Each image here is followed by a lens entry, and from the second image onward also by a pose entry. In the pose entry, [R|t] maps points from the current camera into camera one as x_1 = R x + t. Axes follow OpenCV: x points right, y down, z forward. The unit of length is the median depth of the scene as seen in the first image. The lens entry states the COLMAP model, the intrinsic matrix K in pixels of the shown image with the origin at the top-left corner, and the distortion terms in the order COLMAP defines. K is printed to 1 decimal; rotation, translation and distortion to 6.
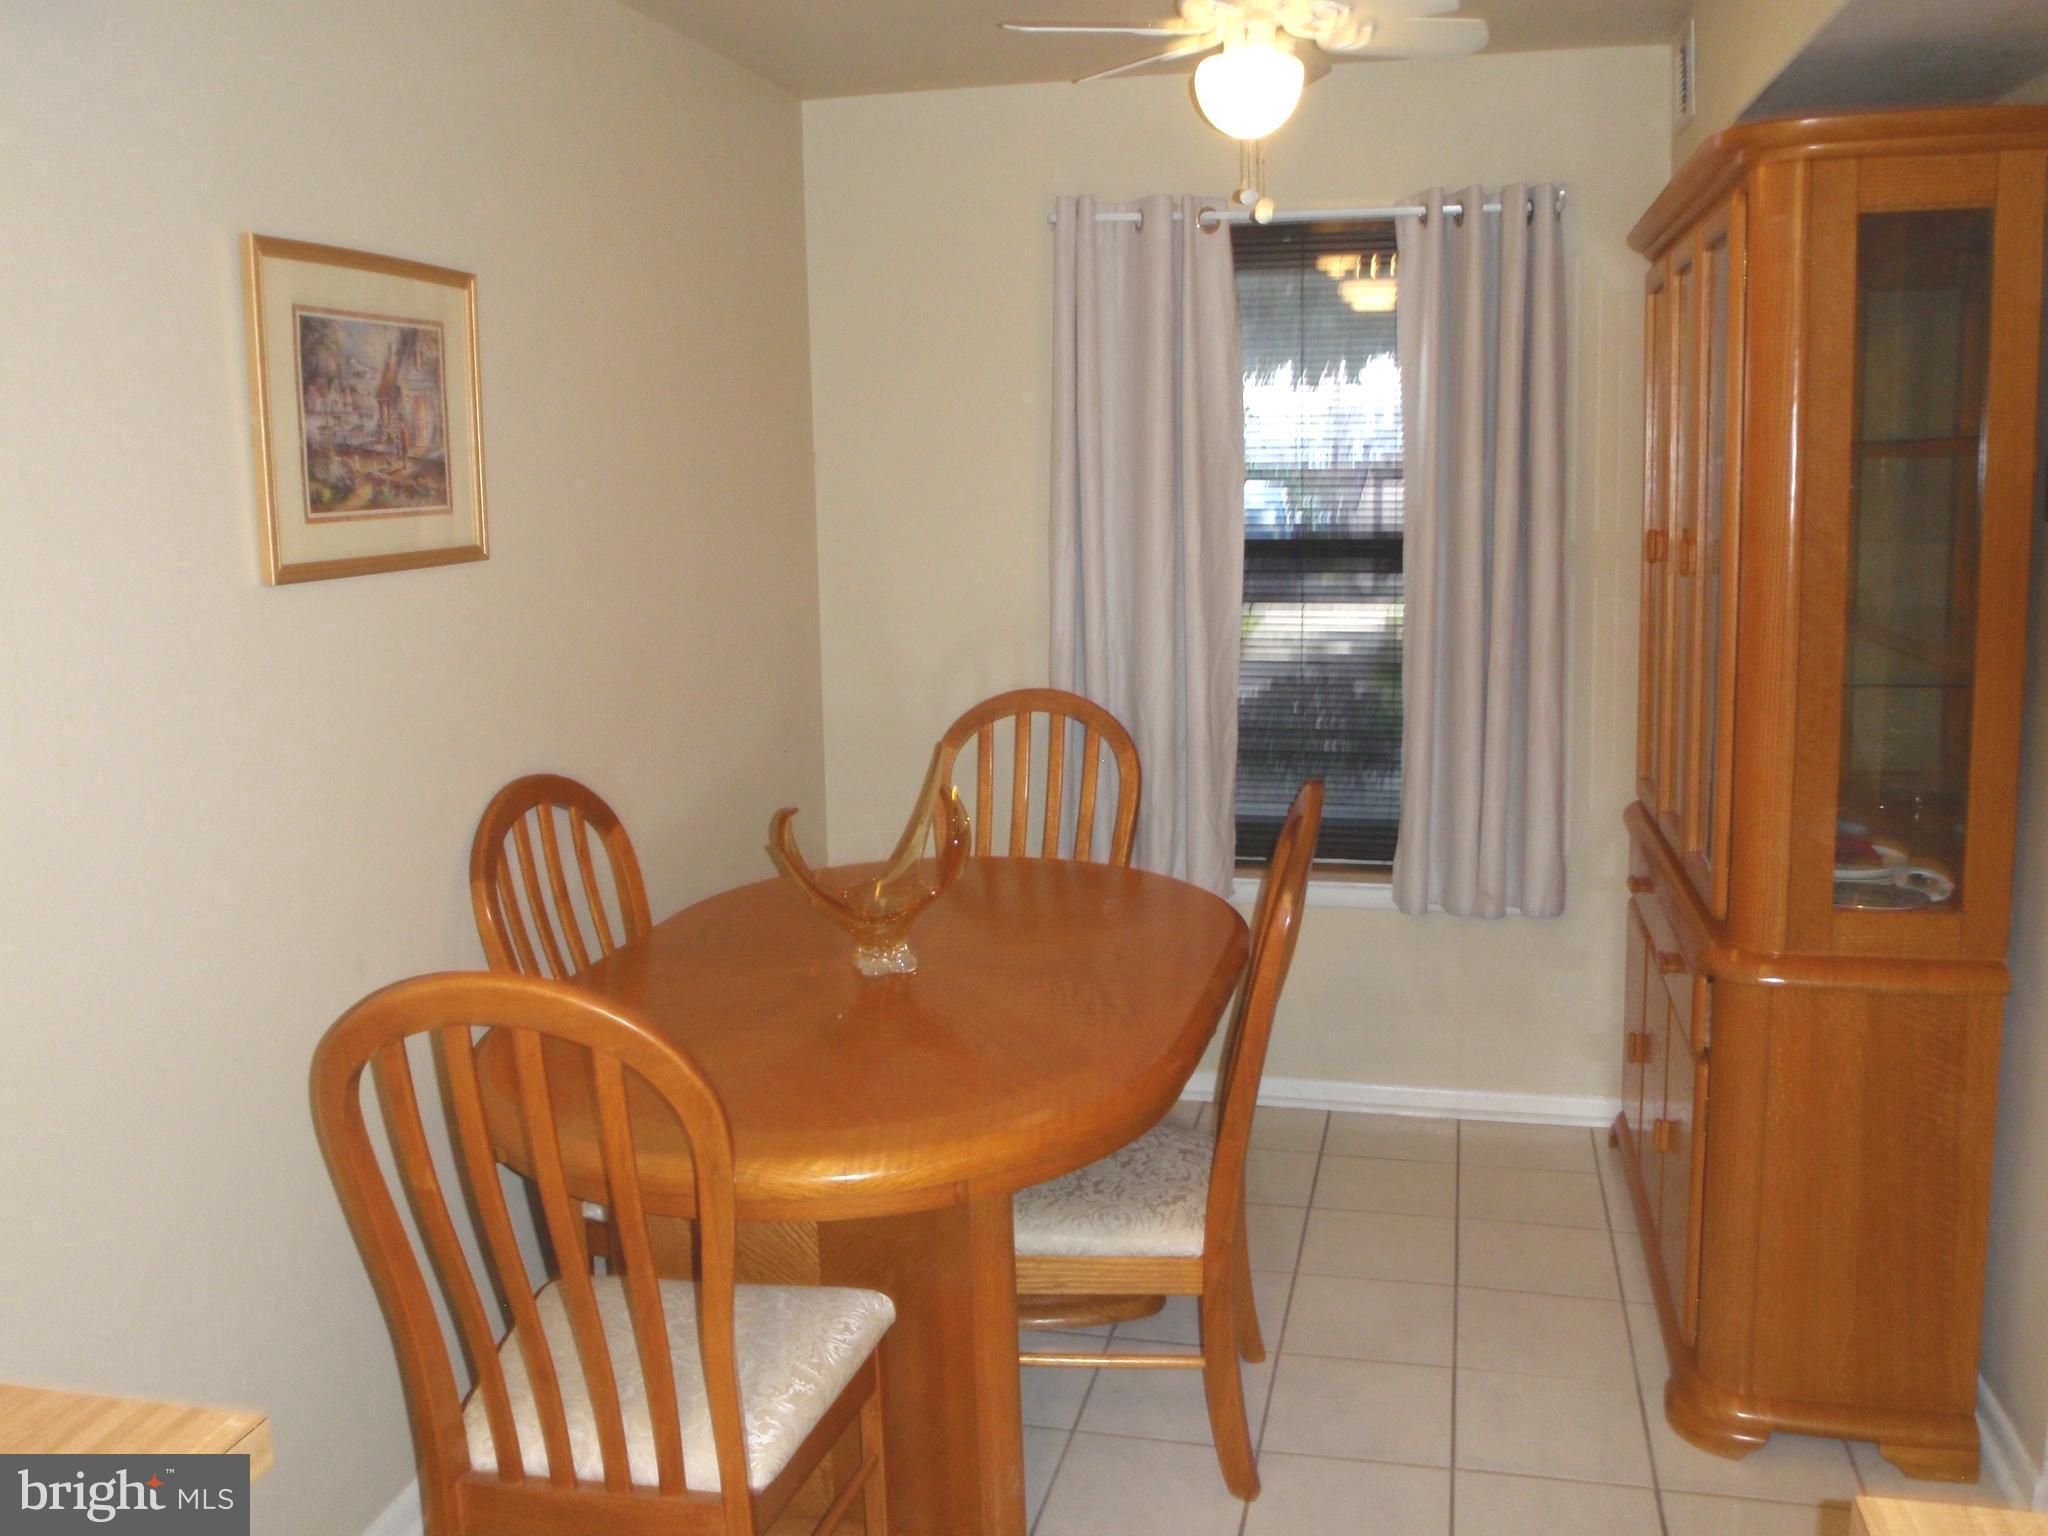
lens RADIAL K [[1749.3, 0, 1022.3], [0, 1749.3, 768.0], [0, 0, 1]] dist [-0.065033, 0.031397]
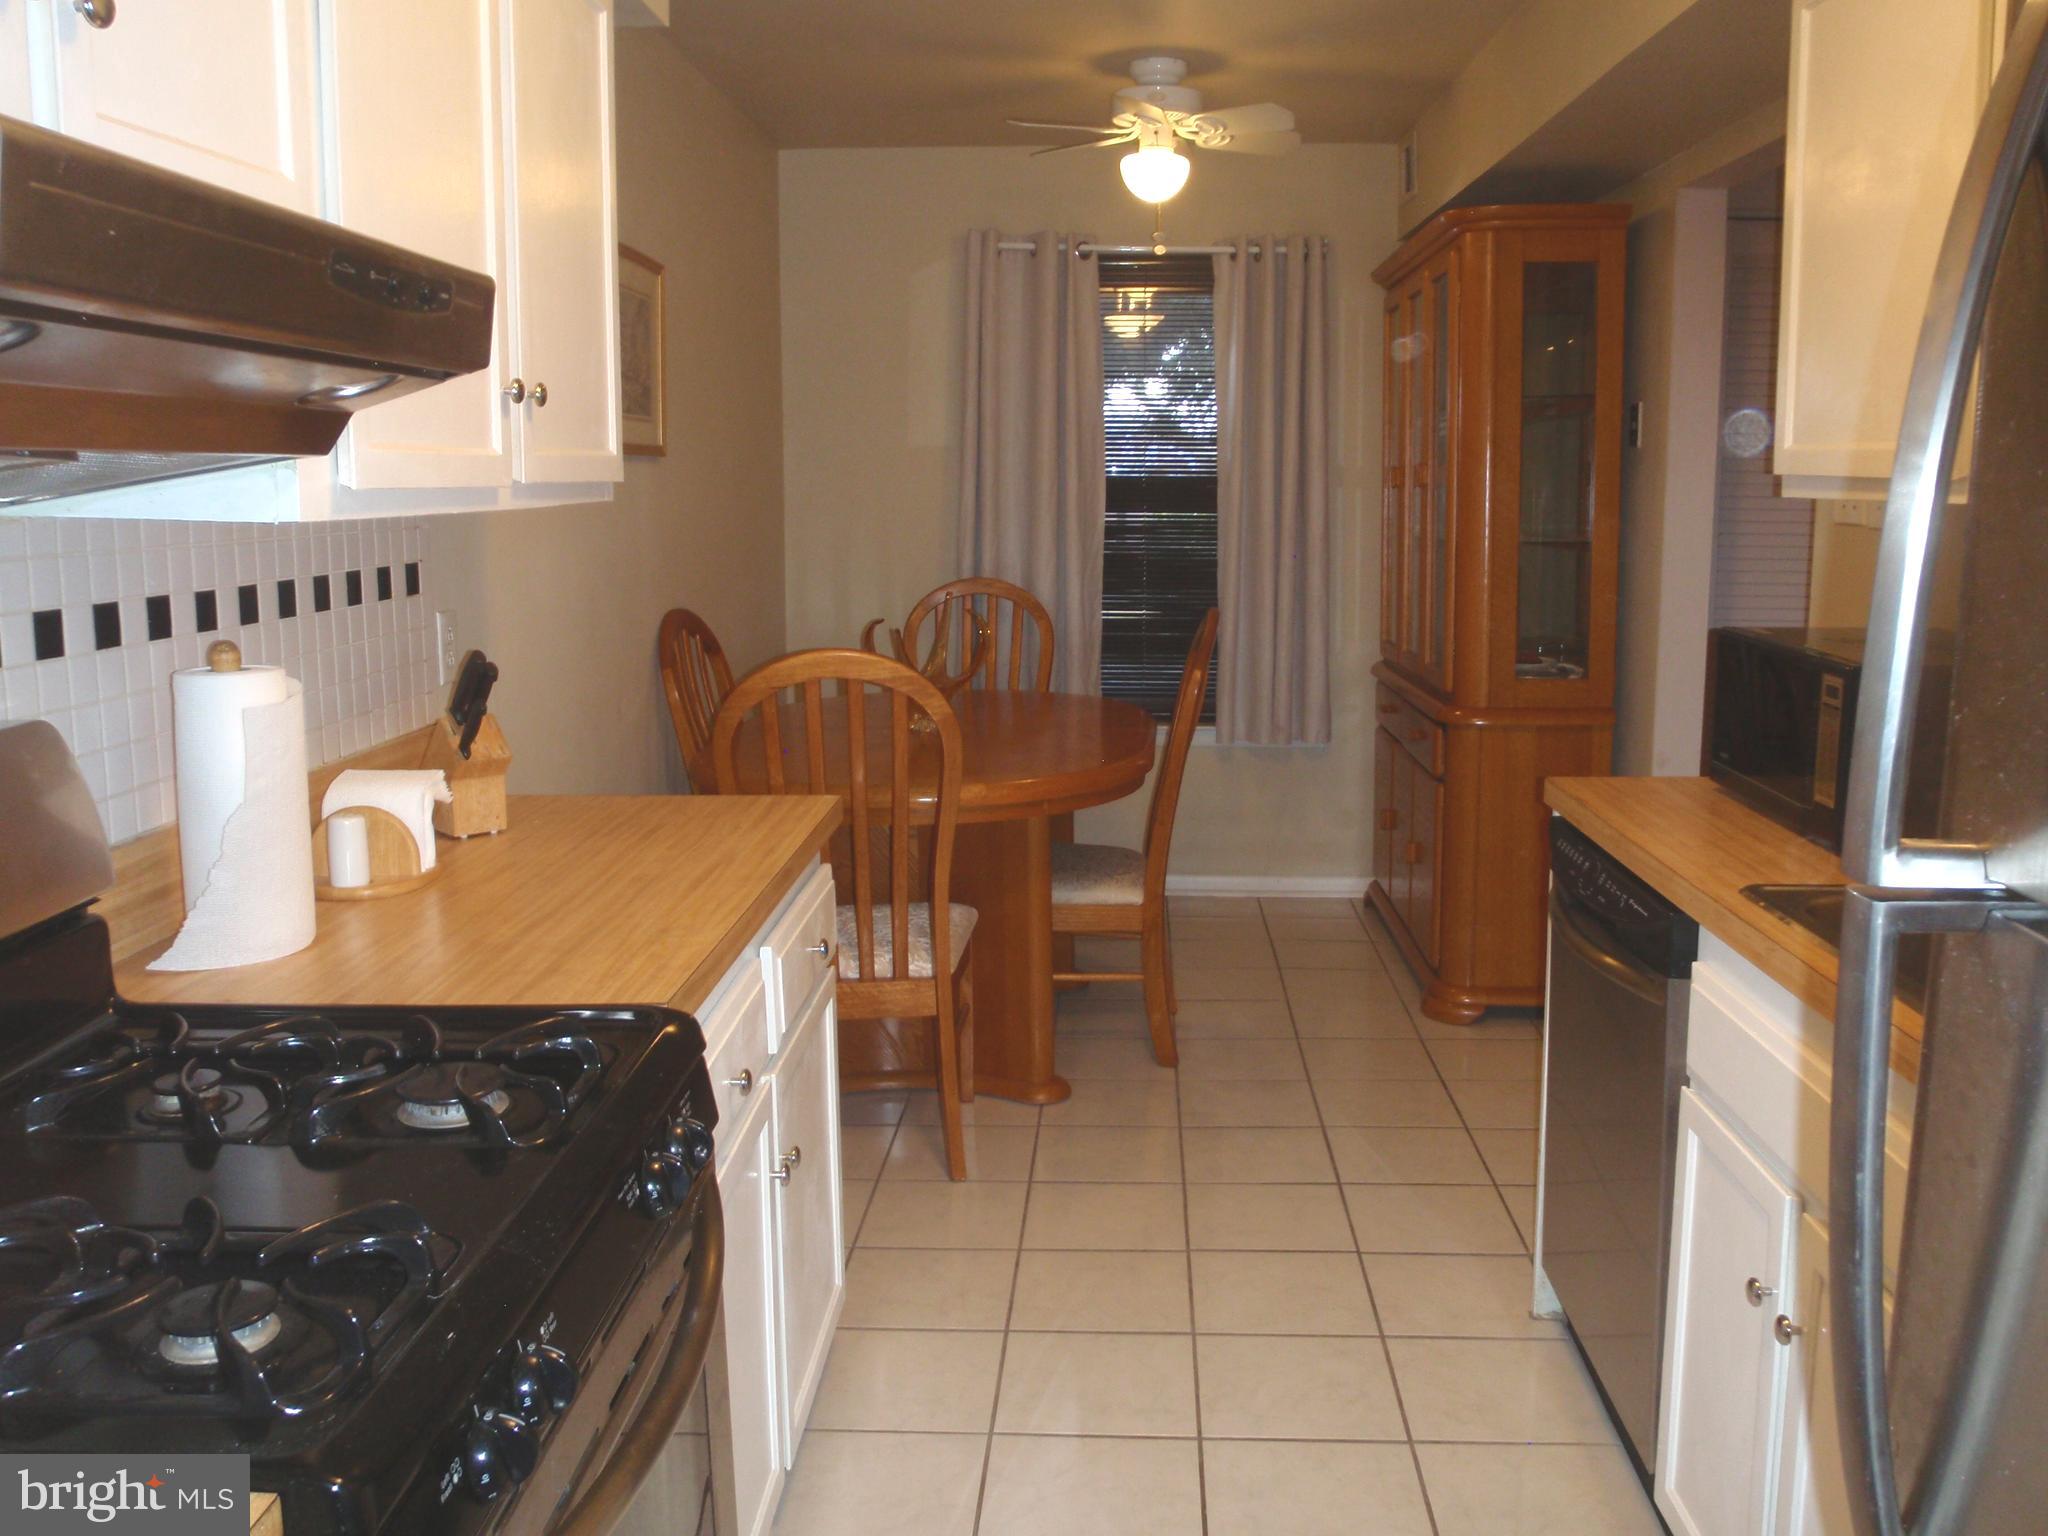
lens RADIAL K [[1749.3, 0, 1027.4], [0, 1749.3, 759.9], [0, 0, 1]] dist [-0.065033, 0.031397]
pose [[0.983953, -0.010404, 0.178122, -0.202900], [0.013252, 0.999803, -0.014807, 0.123826], [-0.177933, 0.016930, 0.983897, -0.392413]]
